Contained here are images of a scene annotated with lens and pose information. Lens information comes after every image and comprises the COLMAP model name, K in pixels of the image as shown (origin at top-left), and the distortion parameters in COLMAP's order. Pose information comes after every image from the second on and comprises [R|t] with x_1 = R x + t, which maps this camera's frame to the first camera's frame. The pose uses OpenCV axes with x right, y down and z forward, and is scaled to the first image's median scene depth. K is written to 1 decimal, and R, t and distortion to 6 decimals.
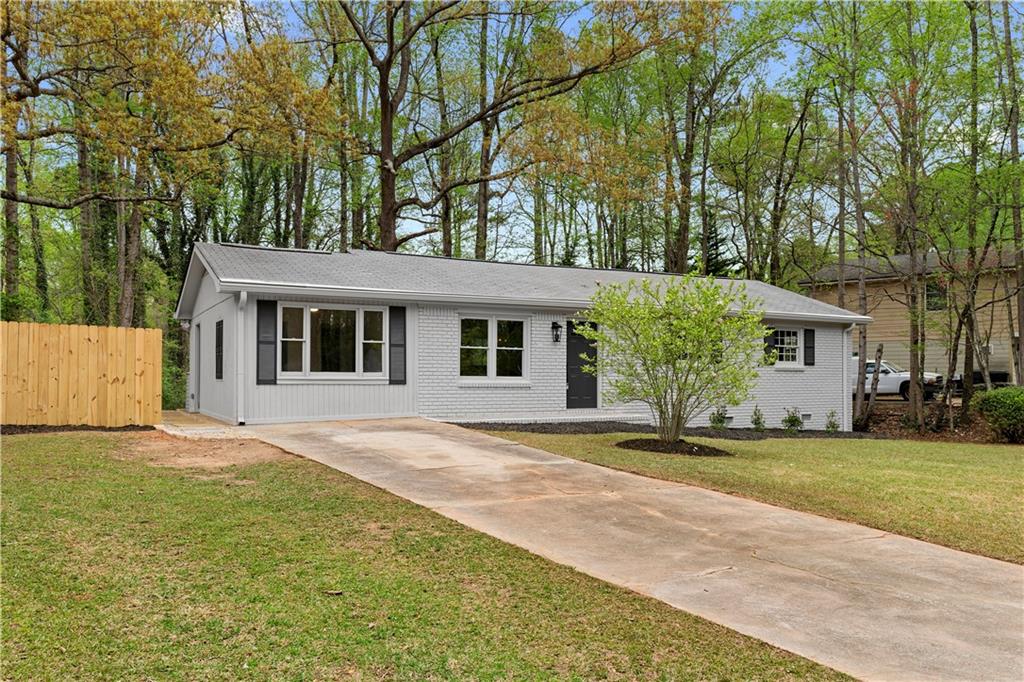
lens RADIAL K [[800.5, 0, 511.7], [0, 800.5, 344.7], [0, 0, 1]] dist [-0.006680, -0.002103]
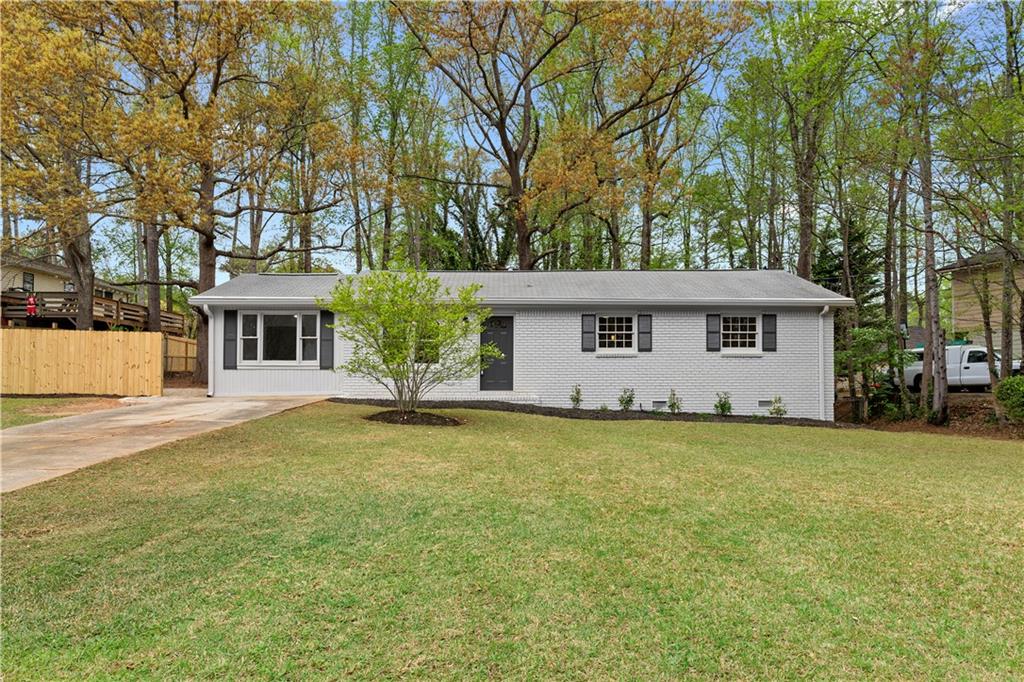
lens RADIAL K [[653.2, 0, 511.9], [0, 653.2, 345.3], [0, 0, 1]] dist [0.006972, 0.001054]
pose [[0.882952, -0.020548, -0.469013, 0.643244], [0.020993, 0.999770, -0.004279, 0.020816], [0.468993, -0.006068, 0.883181, 0.188653]]
